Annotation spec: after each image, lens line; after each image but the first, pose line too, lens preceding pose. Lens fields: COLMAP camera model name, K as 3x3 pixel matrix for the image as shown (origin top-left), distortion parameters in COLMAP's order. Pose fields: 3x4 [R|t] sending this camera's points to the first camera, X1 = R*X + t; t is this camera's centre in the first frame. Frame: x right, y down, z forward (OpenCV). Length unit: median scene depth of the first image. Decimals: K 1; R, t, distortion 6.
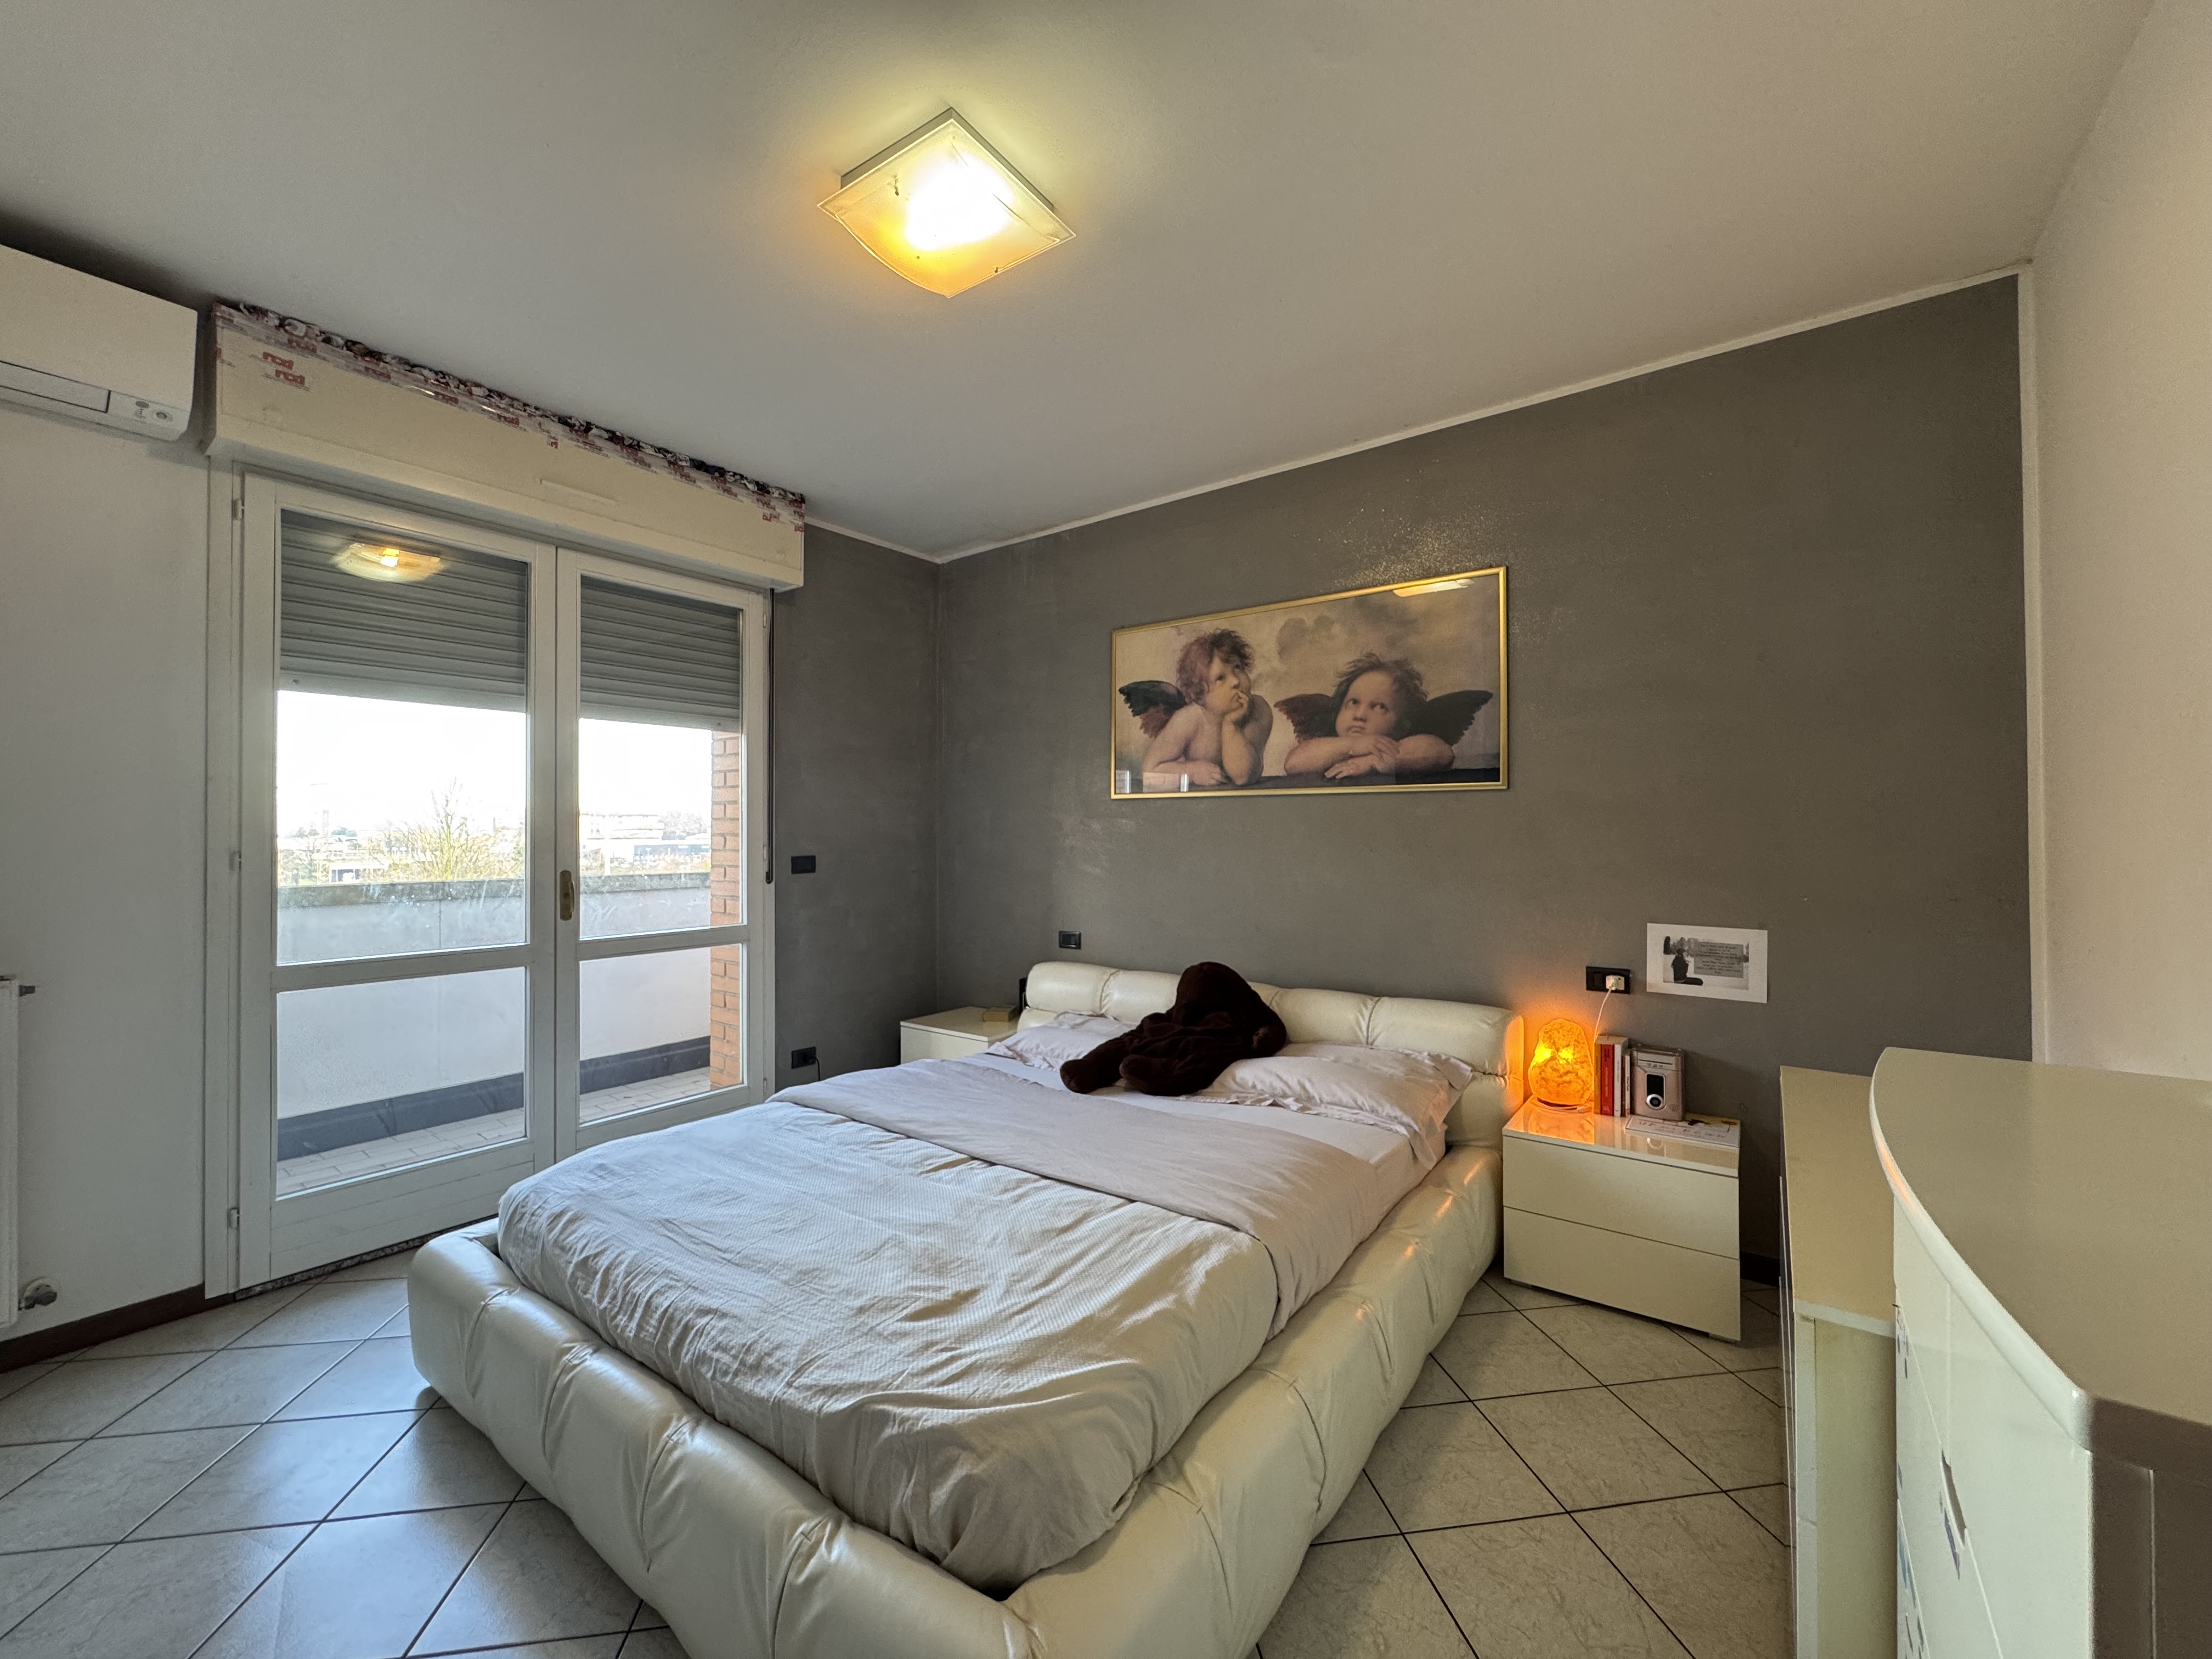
lens RADIAL K [[879.5, 0, 1101.6], [0, 879.5, 826.5], [0, 0, 1]] dist [-0.002075, 0.000198]
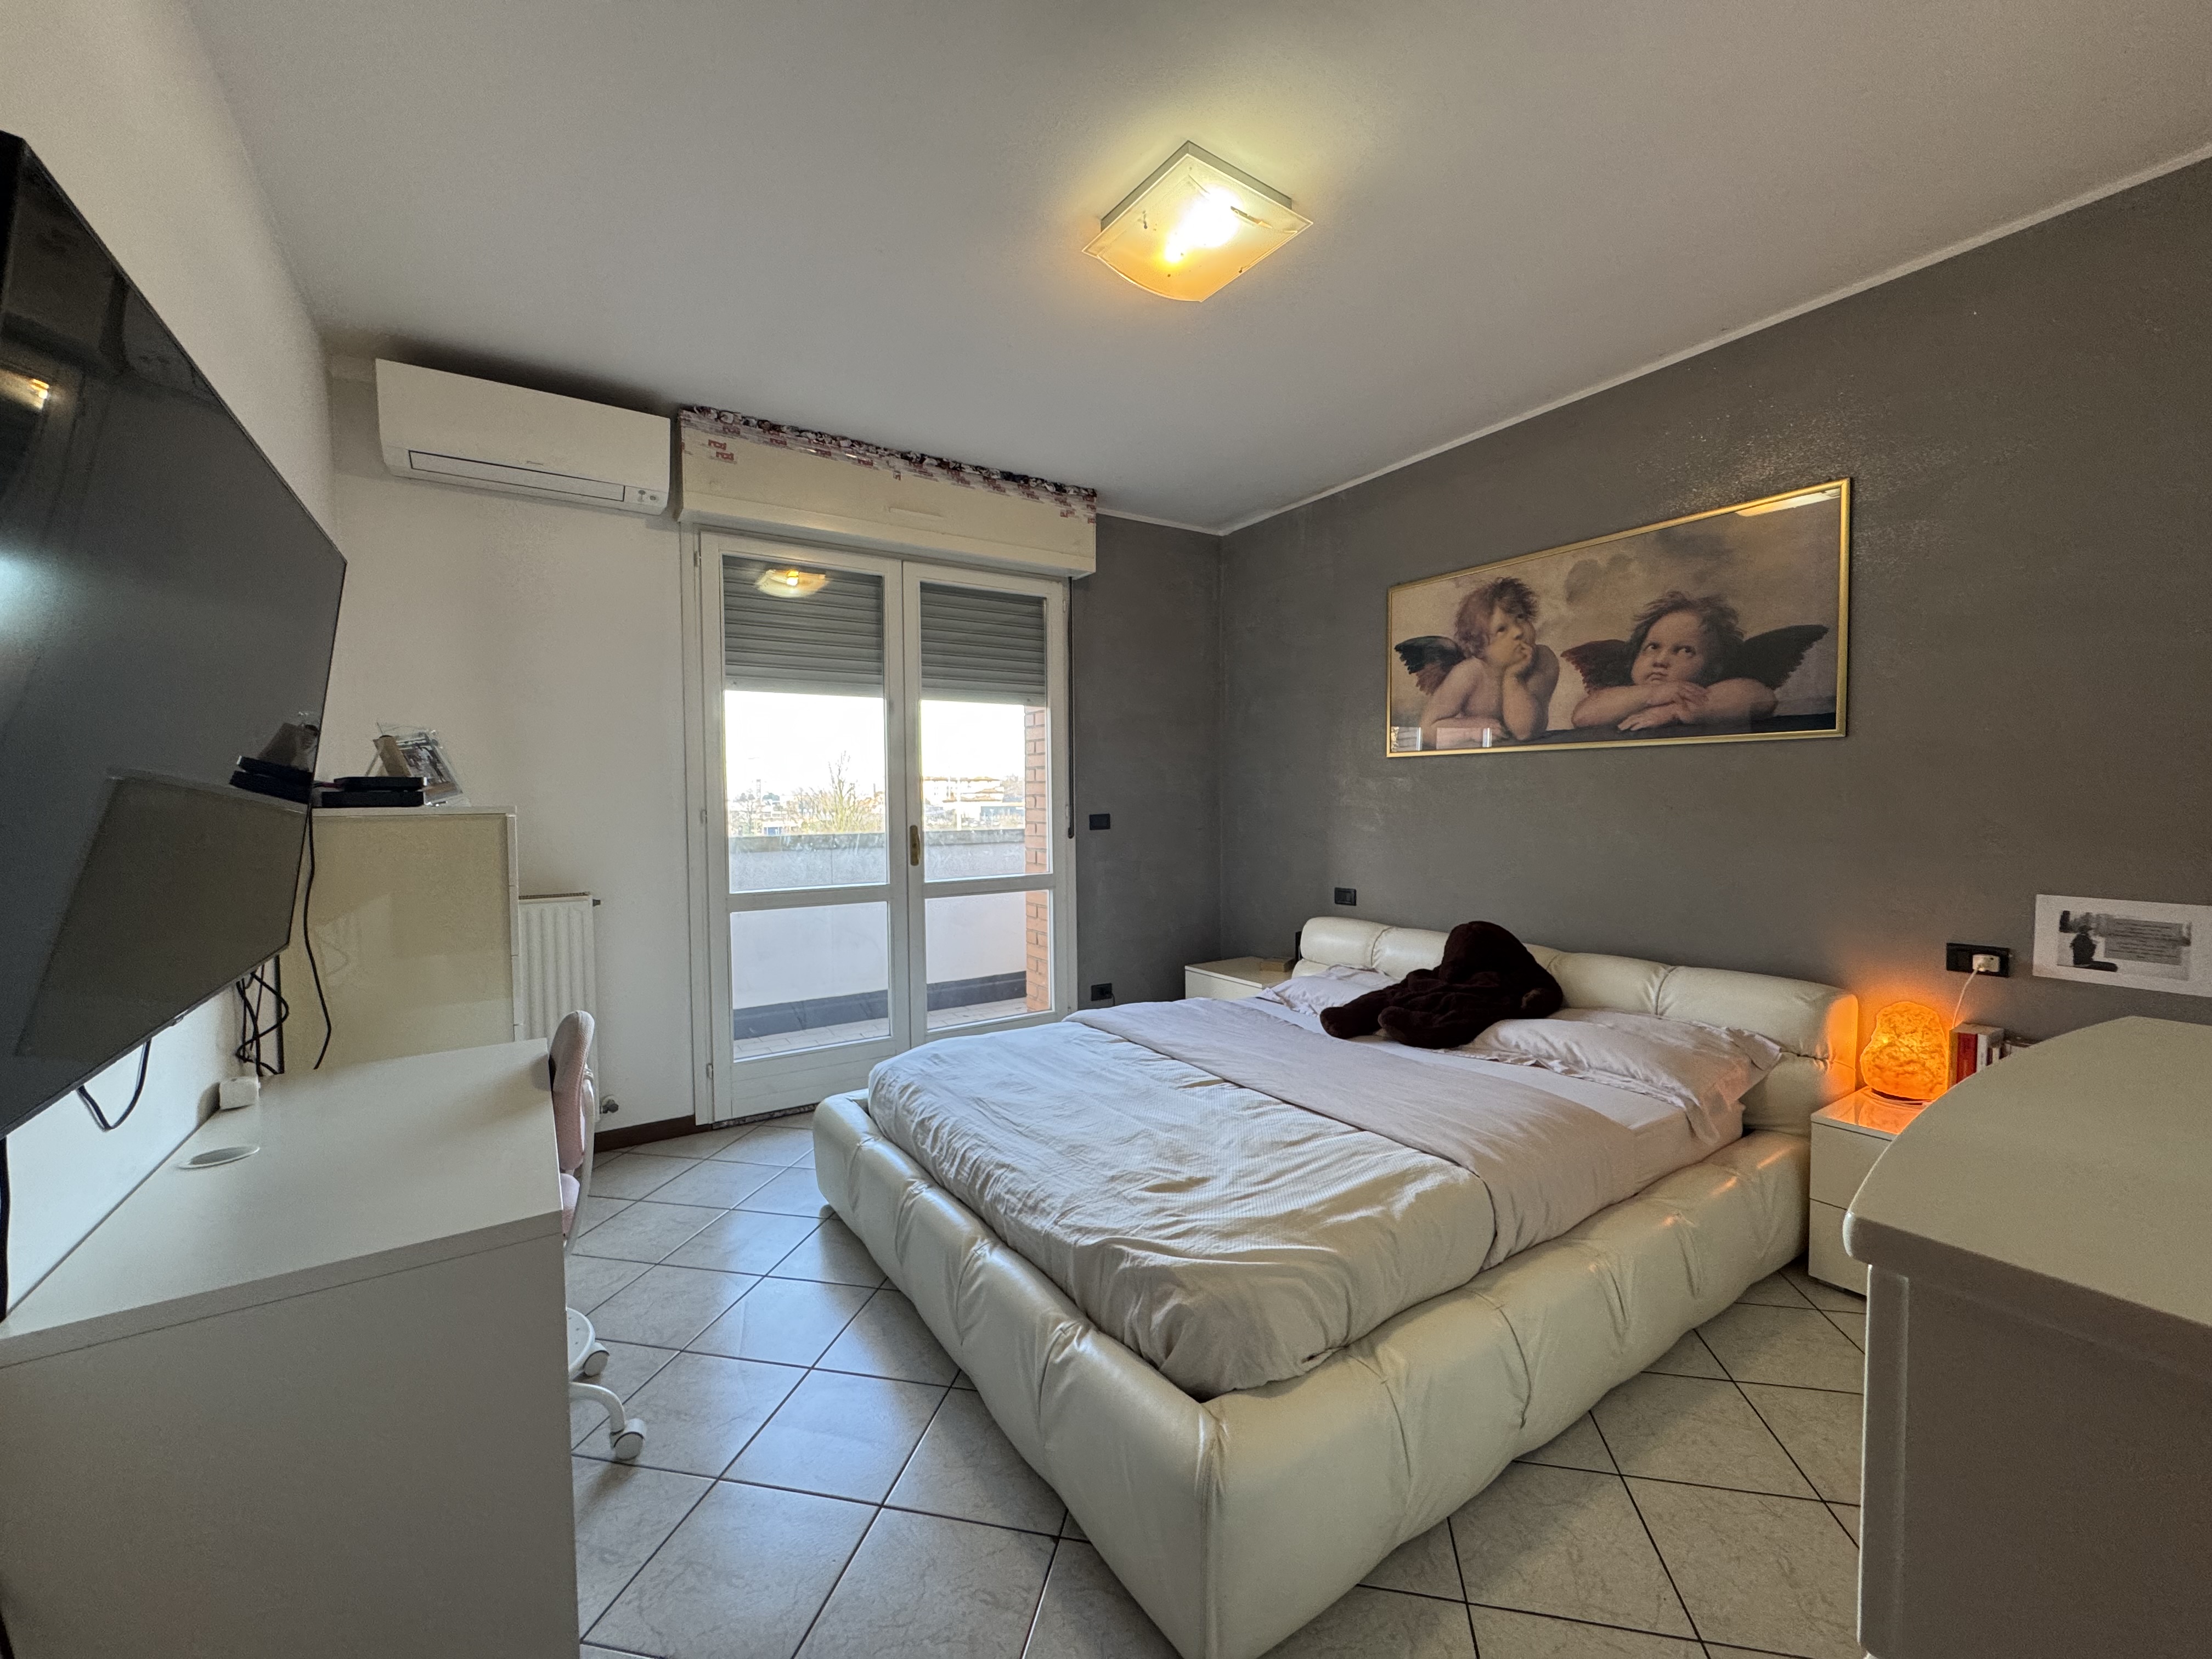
lens RADIAL K [[882.6, 0, 1106.8], [0, 882.6, 826.3], [0, 0, 1]] dist [-0.003438, 0.000808]
pose [[0.940046, 0.005283, -0.341006, 0.076968], [0.009788, 0.999050, 0.042459, 0.001628], [0.340906, -0.043251, 0.939102, -0.080831]]
